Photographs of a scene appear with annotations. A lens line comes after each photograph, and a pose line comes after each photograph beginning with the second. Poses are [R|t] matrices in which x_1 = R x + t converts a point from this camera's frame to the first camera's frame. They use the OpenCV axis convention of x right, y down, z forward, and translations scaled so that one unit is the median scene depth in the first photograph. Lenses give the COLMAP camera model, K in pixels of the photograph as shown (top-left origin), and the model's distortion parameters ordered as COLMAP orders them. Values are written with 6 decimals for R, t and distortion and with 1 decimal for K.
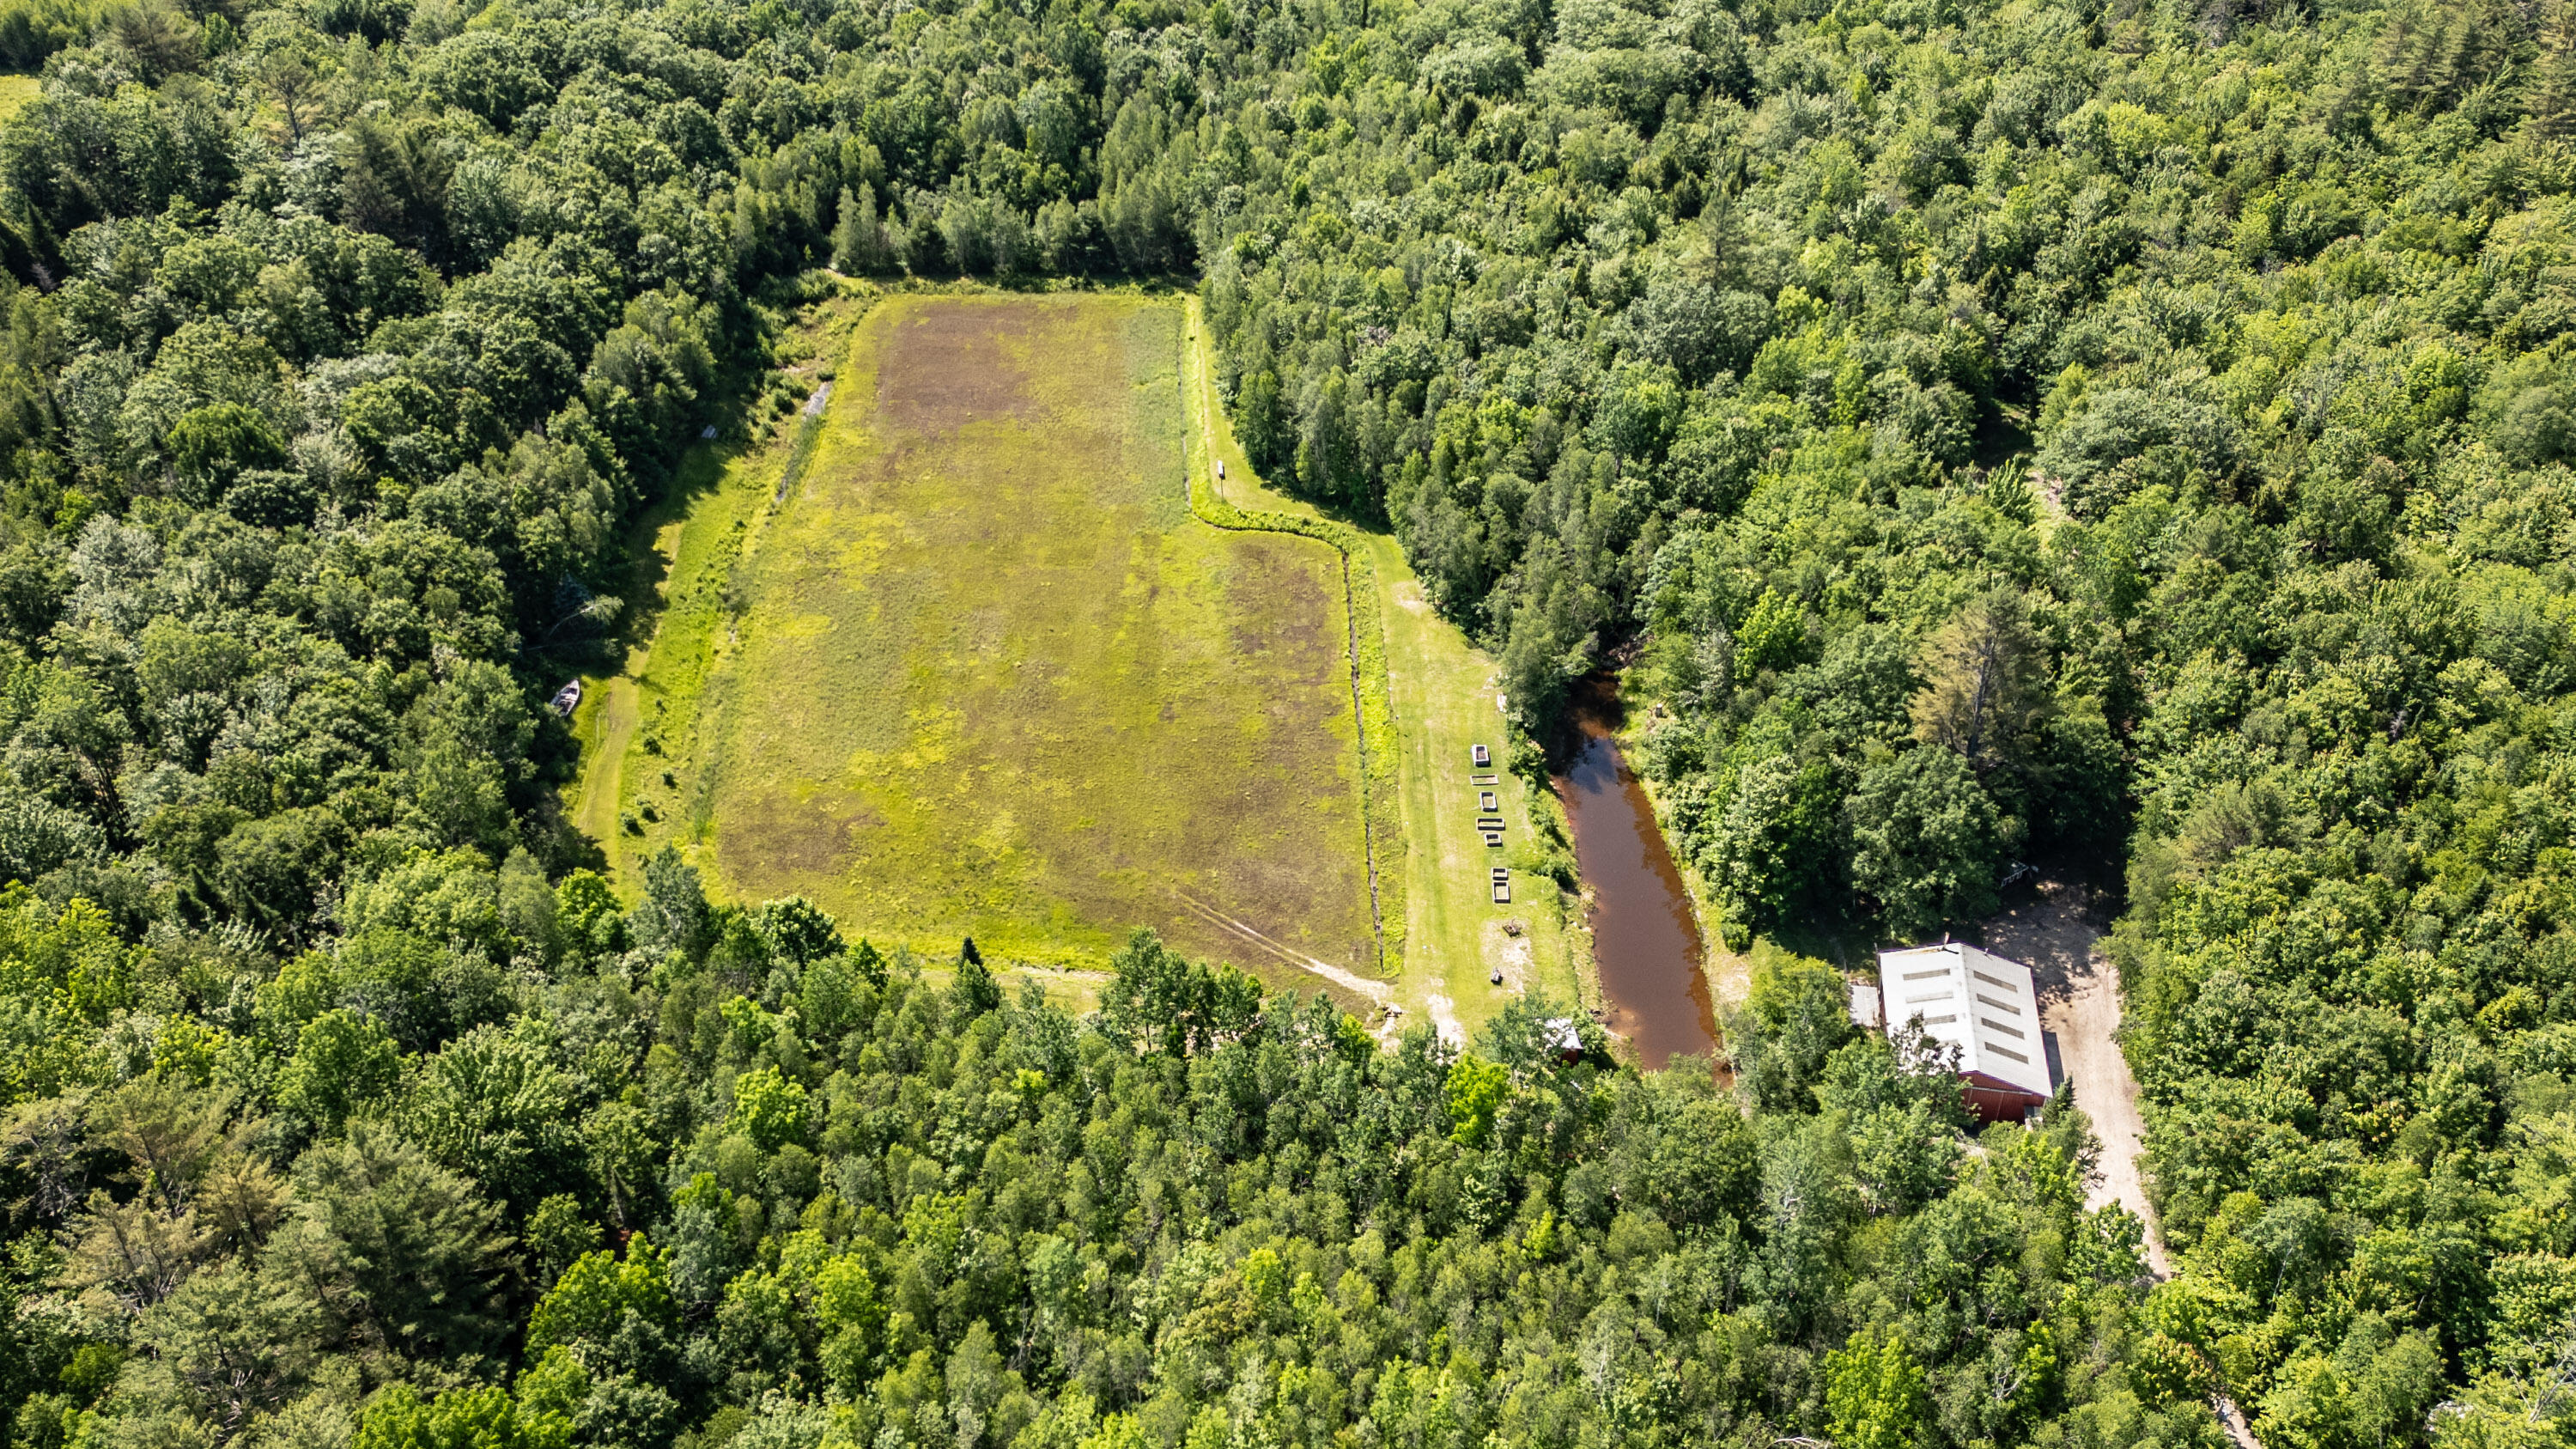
lens RADIAL K [[2160.3, 0, 1291.1], [0, 2160.3, 772.5], [0, 0, 1]] dist [0.078270, -0.053256]
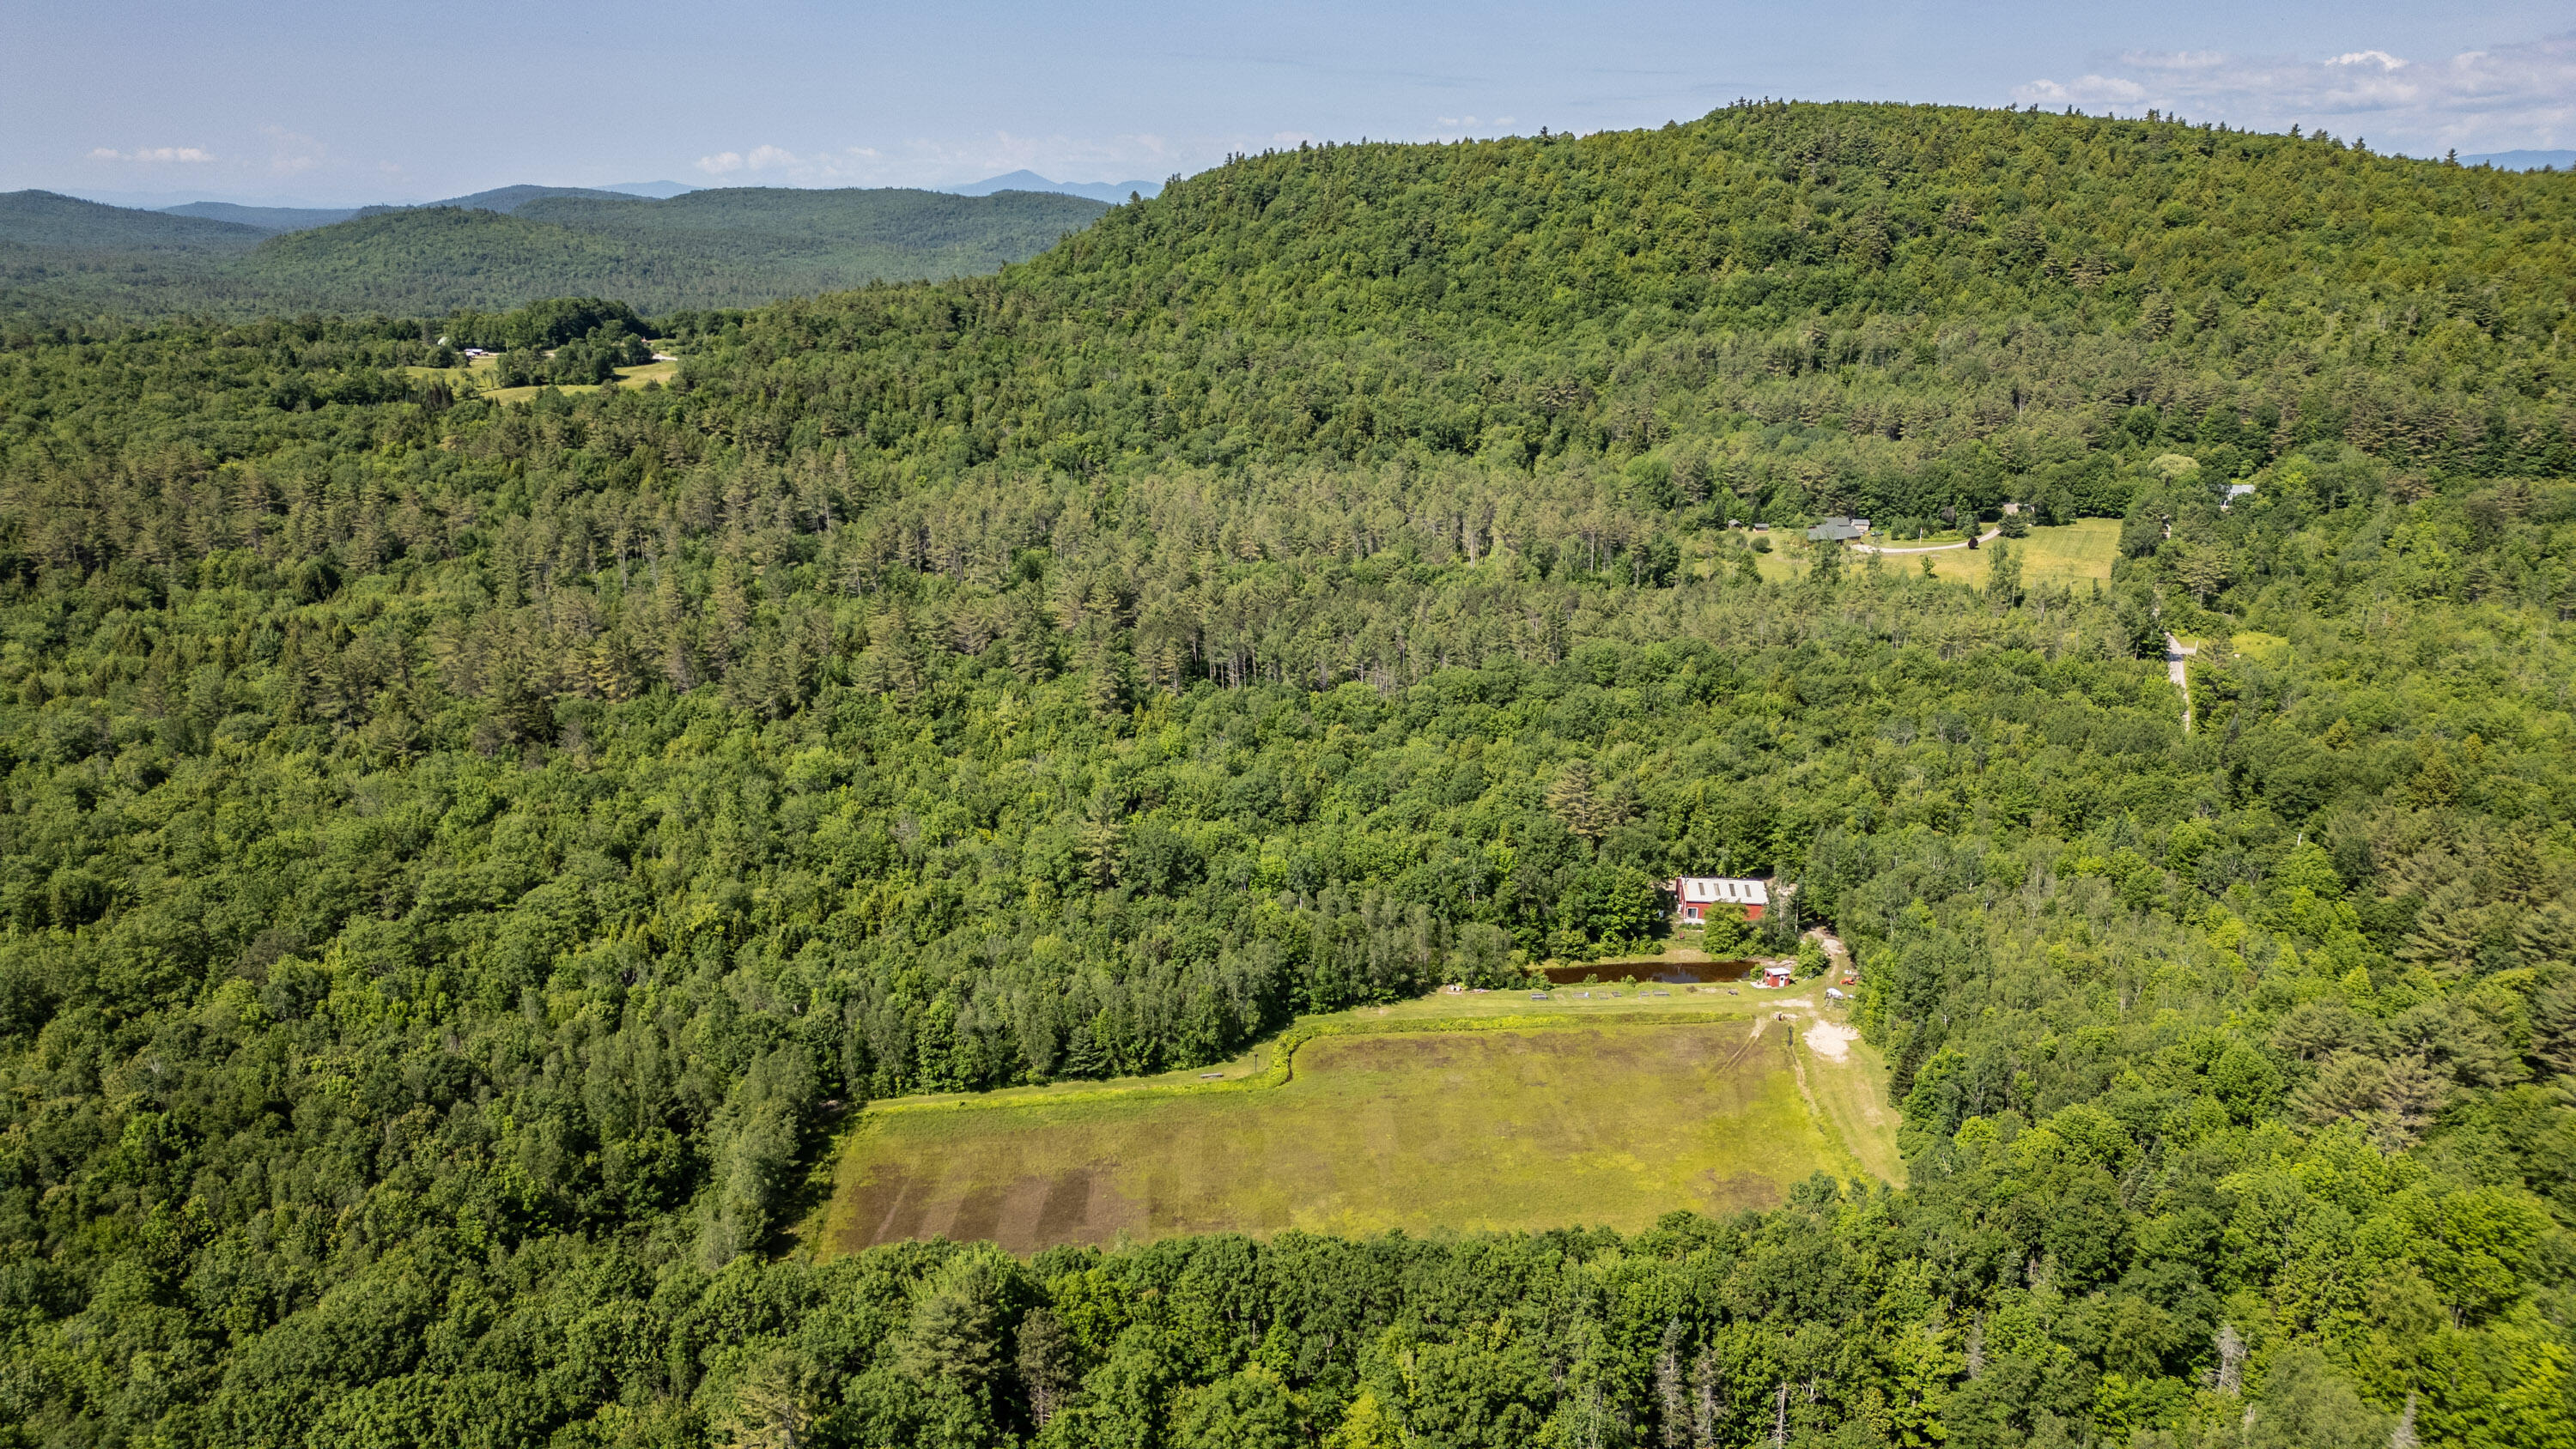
lens RADIAL K [[1795.4, 0, 1281.6], [0, 1795.4, 738.3], [0, 0, 1]] dist [0.077393, -0.072455]
pose [[-0.088556, -0.277538, 0.956625, -1.015270], [0.587323, 0.761132, 0.275190, -0.570813], [-0.804494, 0.586217, 0.095601, 0.769025]]
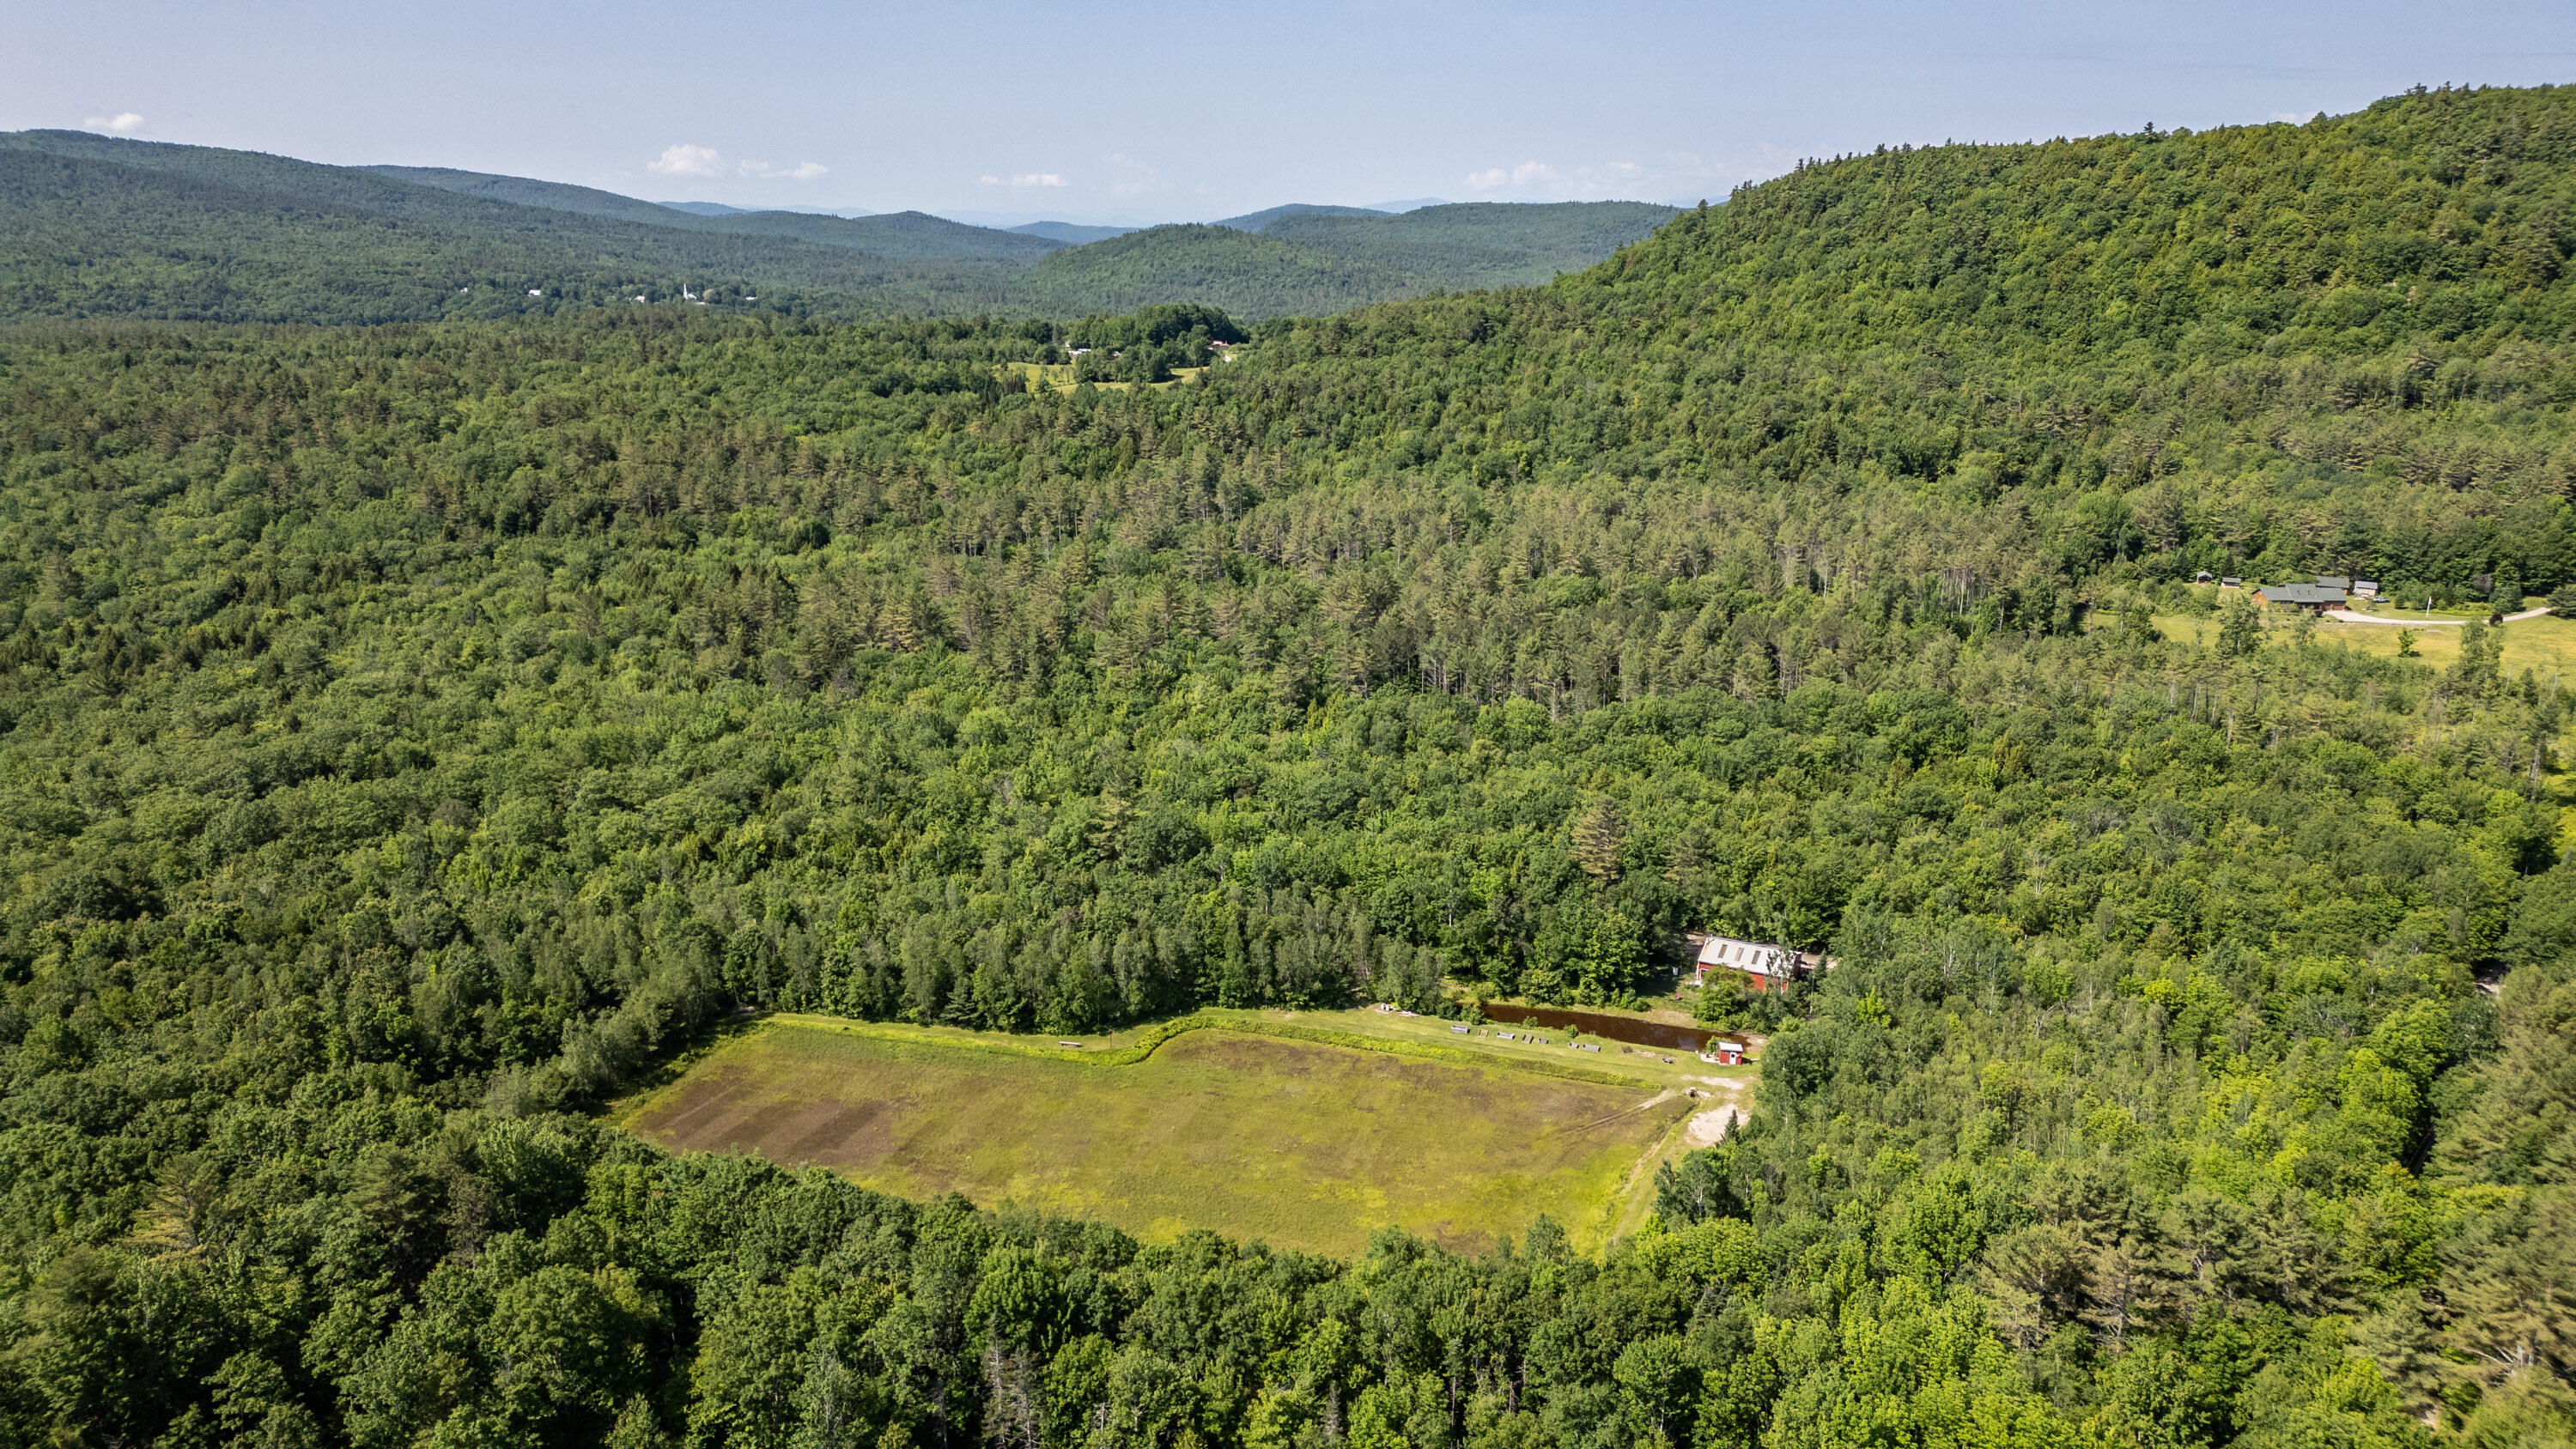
lens RADIAL K [[1795.4, 0, 1282.9], [0, 1795.4, 725.5], [0, 0, 1]] dist [0.077393, -0.072455]
pose [[0.303979, -0.253552, 0.918318, -0.973668], [0.560668, 0.826938, 0.042731, -0.281655], [-0.770226, 0.501882, 0.393530, 0.381558]]
